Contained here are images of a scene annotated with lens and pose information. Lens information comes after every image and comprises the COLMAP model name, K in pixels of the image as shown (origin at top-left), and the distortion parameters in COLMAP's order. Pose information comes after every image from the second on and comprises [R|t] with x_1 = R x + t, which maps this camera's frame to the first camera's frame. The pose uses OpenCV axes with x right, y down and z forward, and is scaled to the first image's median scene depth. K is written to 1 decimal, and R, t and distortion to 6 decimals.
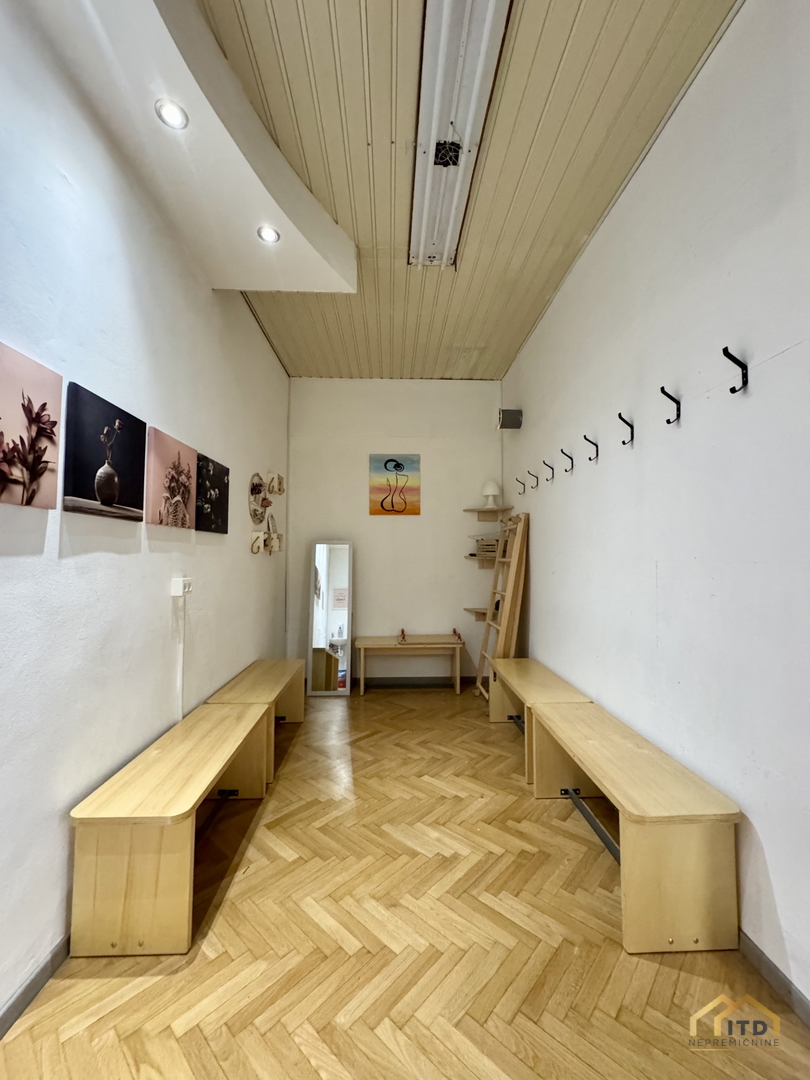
lens RADIAL K [[439.1, 0, 405.0], [0, 439.1, 540.0], [0, 0, 1]] dist [-0.001125, -0.000102]
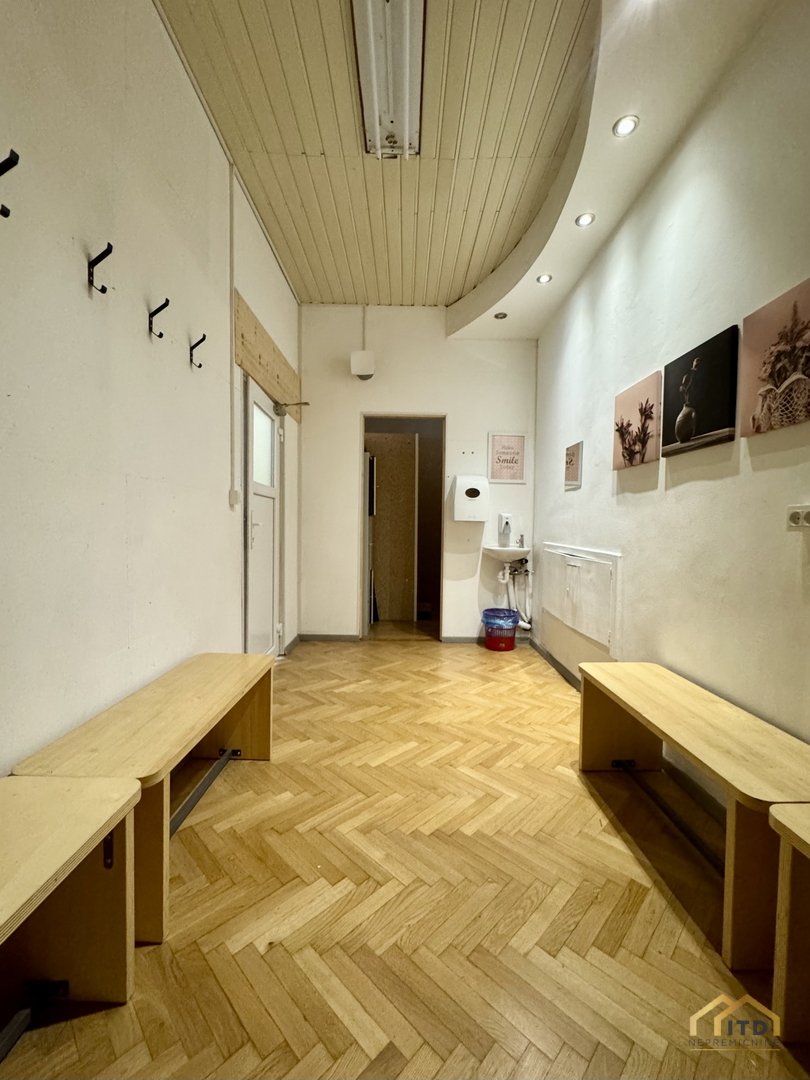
lens RADIAL K [[439.1, 0, 405.0], [0, 439.1, 540.0], [0, 0, 1]] dist [-0.001125, -0.000102]
pose [[-0.999265, -0.015643, 0.034985, 0.024370], [-0.015801, 0.999866, -0.004229, 0.202281], [-0.034914, -0.004778, -0.999379, 2.223630]]
